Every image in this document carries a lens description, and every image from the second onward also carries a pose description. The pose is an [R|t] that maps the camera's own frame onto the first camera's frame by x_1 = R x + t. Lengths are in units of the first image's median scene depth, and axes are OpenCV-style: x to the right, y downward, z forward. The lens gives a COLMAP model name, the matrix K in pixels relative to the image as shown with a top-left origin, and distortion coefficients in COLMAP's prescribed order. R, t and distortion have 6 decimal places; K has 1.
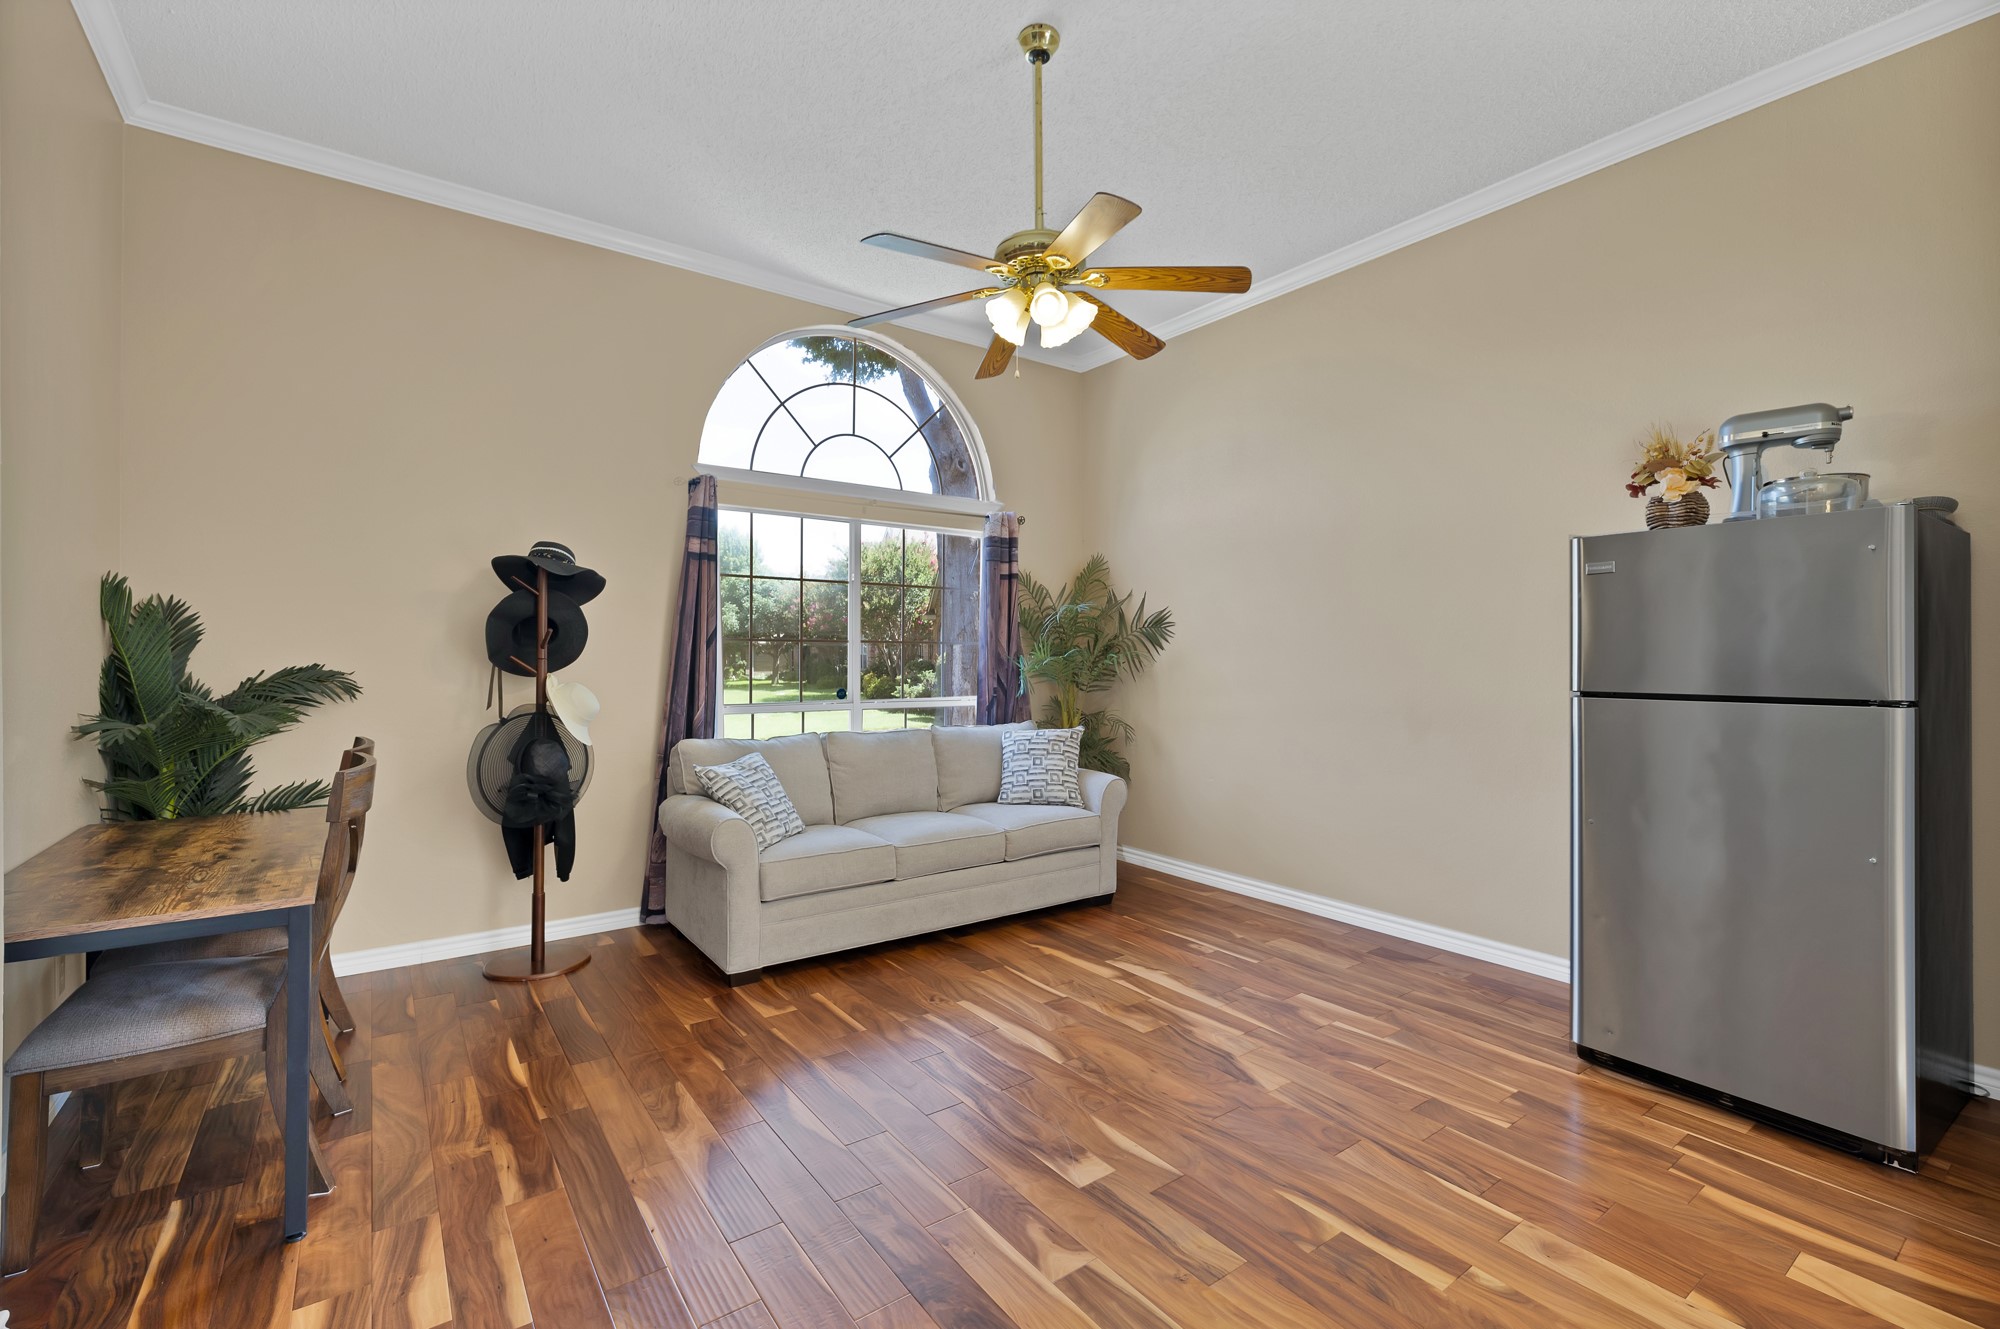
lens RADIAL K [[856.6, 0, 990.3], [0, 856.6, 664.3], [0, 0, 1]] dist [-0.000708, 0.001469]
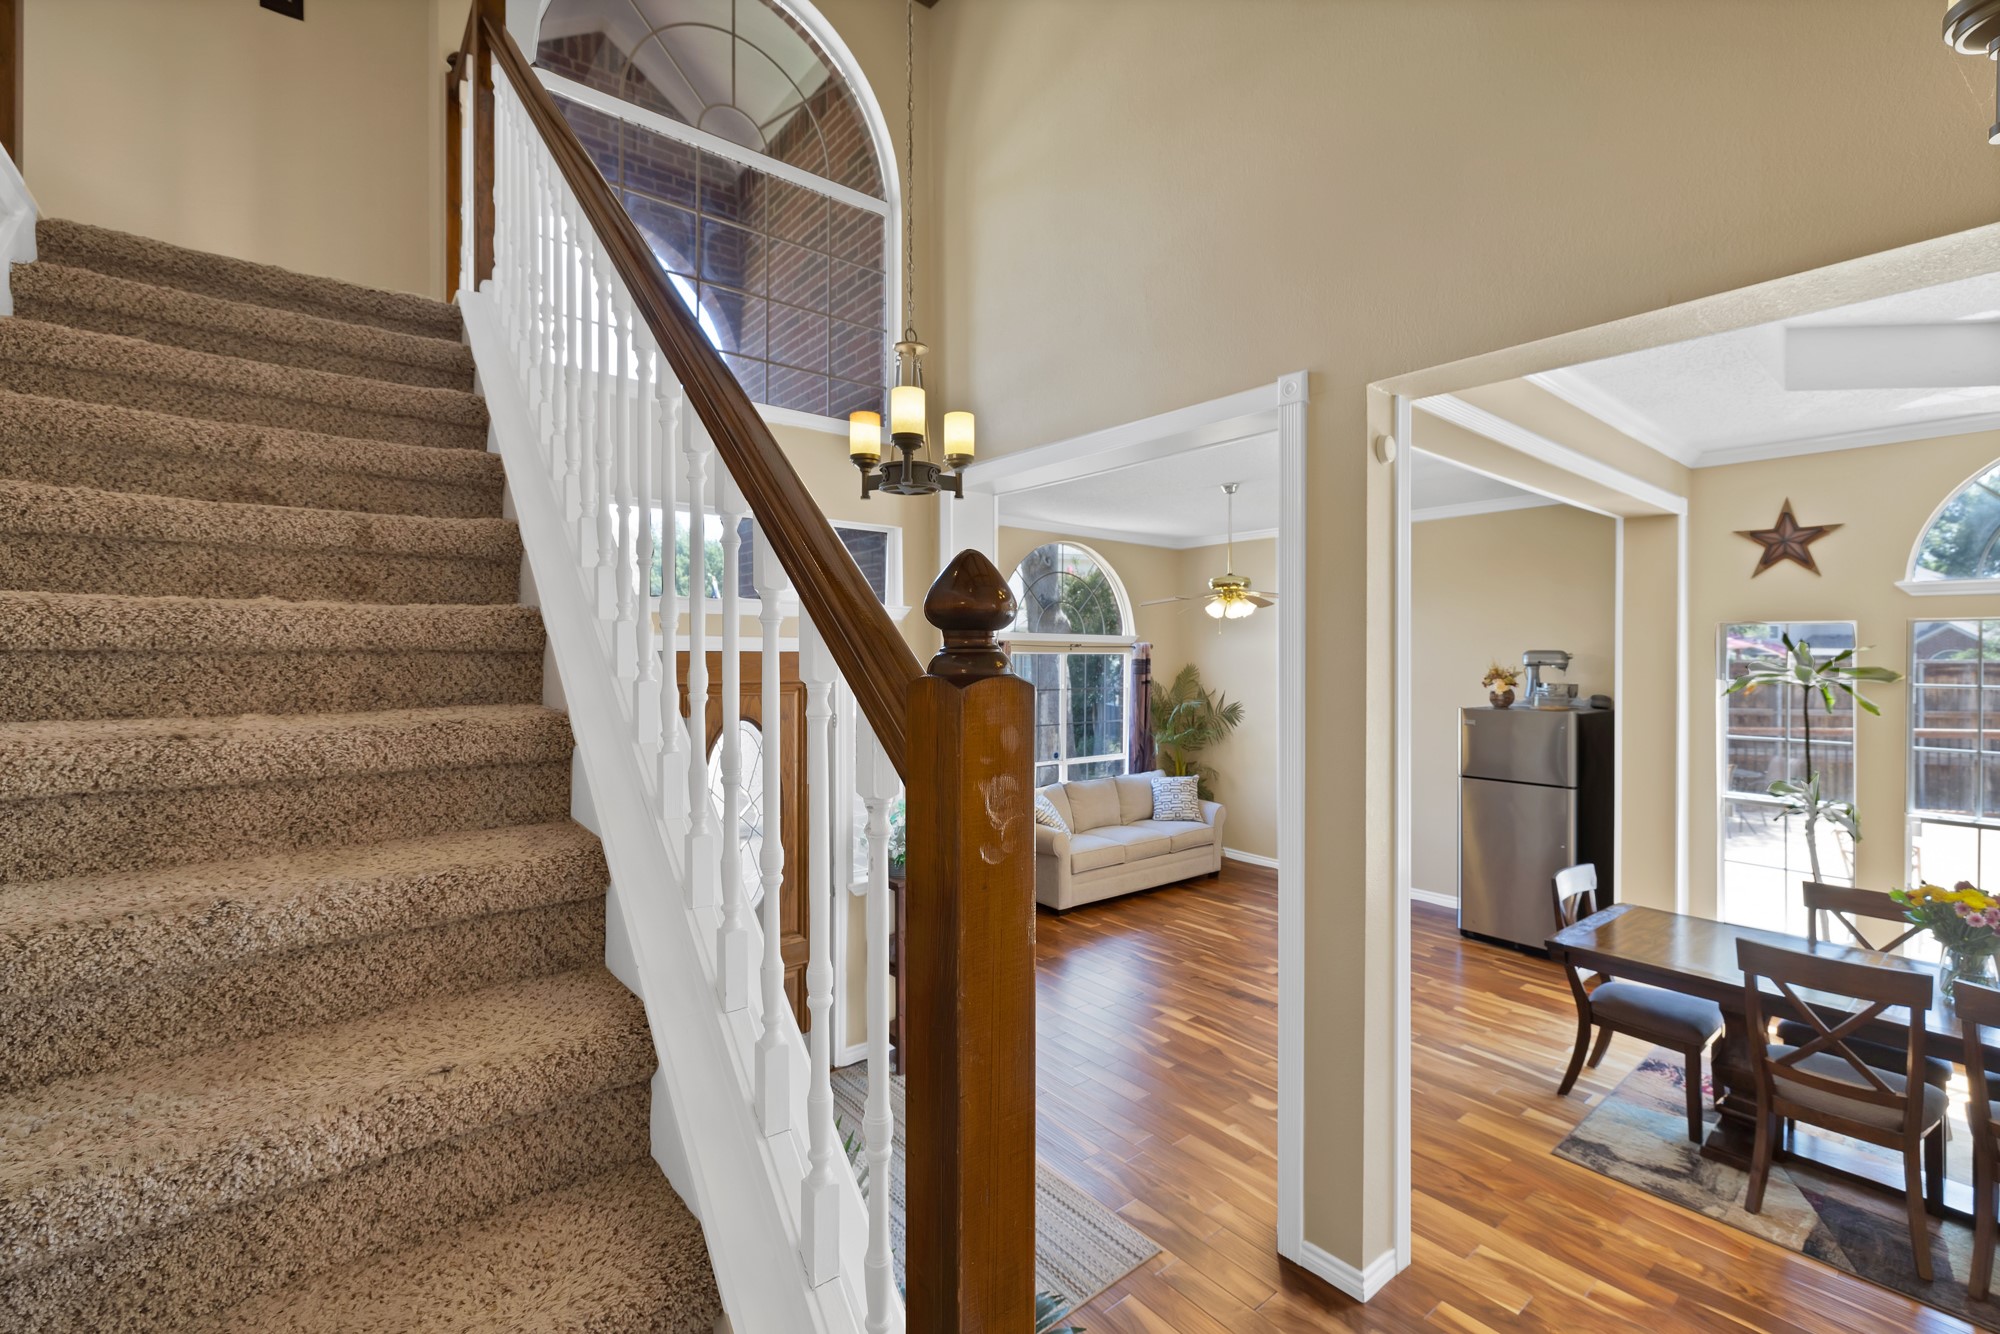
lens RADIAL K [[856.6, 0, 1000.8], [0, 856.6, 660.6], [0, 0, 1]] dist [-0.000708, 0.001469]
pose [[0.997938, 0.003405, 0.064101, -0.501724], [-0.003273, 0.999992, -0.002154, -0.192386], [-0.064108, 0.001940, 0.997941, -0.879099]]
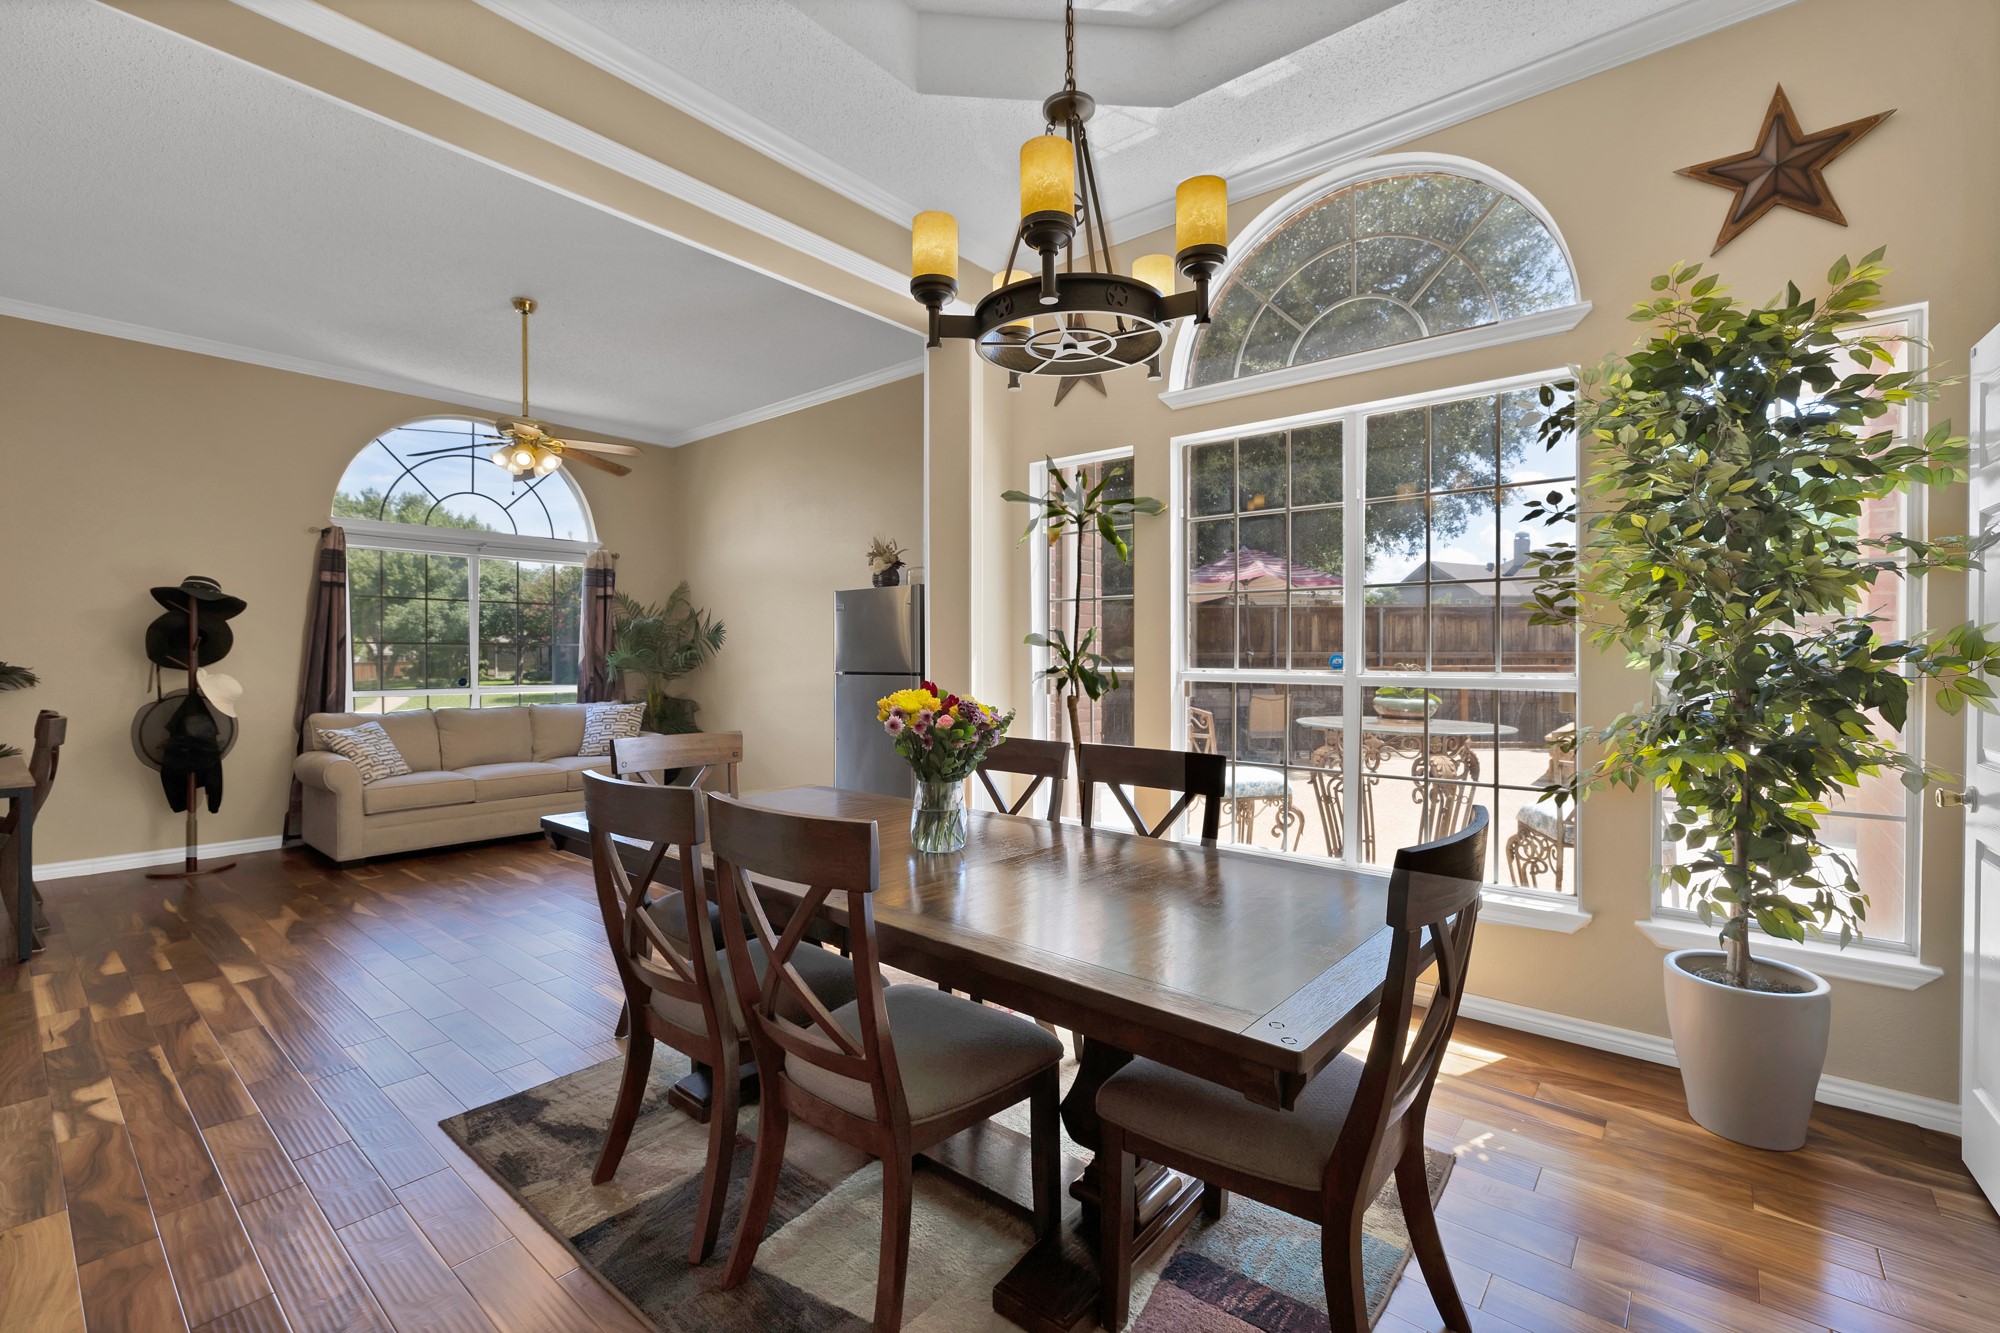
lens RADIAL K [[856.6, 0, 999.2], [0, 856.6, 659.8], [0, 0, 1]] dist [-0.000708, 0.001469]
pose [[0.969330, -0.006575, 0.245674, 0.411462], [0.007257, 0.999972, -0.001870, 0.009432], [-0.245655, 0.003595, 0.969351, -0.688802]]
